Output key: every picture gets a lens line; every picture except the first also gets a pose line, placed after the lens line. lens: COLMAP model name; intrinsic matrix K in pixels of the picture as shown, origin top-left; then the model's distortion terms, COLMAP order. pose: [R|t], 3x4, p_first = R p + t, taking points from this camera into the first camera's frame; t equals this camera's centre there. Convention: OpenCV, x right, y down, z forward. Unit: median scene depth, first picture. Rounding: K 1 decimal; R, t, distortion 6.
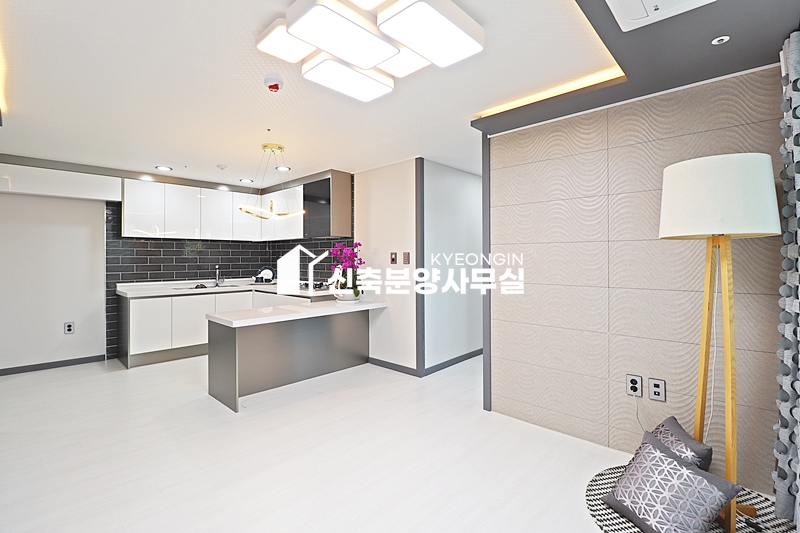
lens RADIAL K [[370.2, 0, 406.3], [0, 370.2, 258.3], [0, 0, 1]] dist [-0.007289, -0.008441]
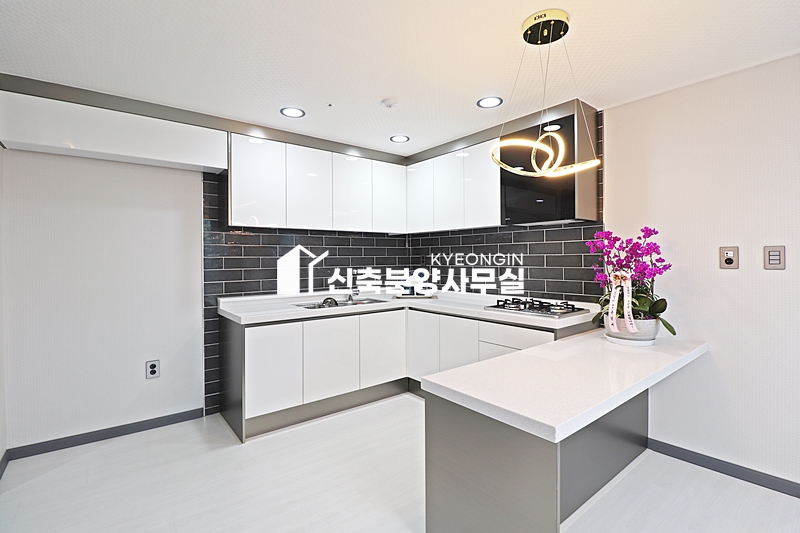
lens RADIAL K [[370.2, 0, 401.8], [0, 370.2, 258.0], [0, 0, 1]] dist [-0.007289, -0.008441]
pose [[0.989746, -0.004369, -0.142775, -0.382292], [0.004712, 0.999987, 0.002067, -0.002916], [0.142764, -0.002718, 0.989753, 0.407600]]
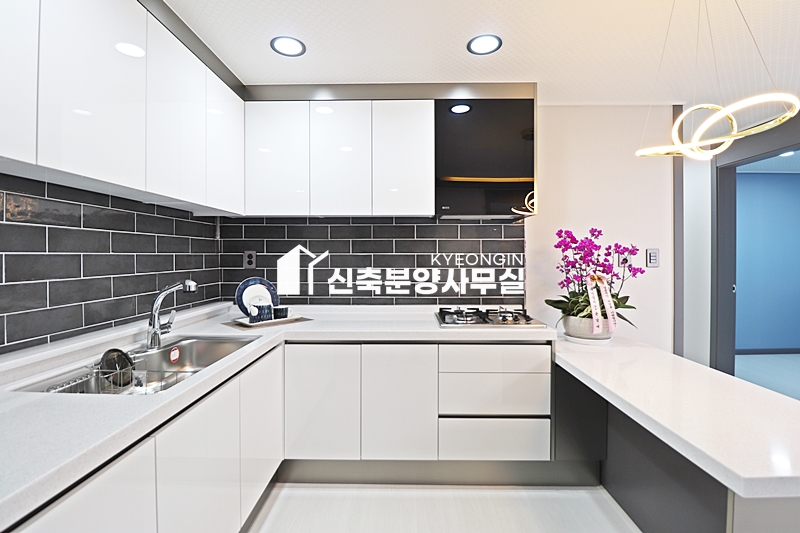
lens RADIAL K [[370.2, 0, 399.2], [0, 370.2, 258.8], [0, 0, 1]] dist [-0.007289, -0.008441]
pose [[0.740333, -0.005542, 0.672217, -0.677558], [-0.002254, 0.999940, 0.010727, -0.004259], [-0.672236, -0.009457, 0.740276, 0.743981]]
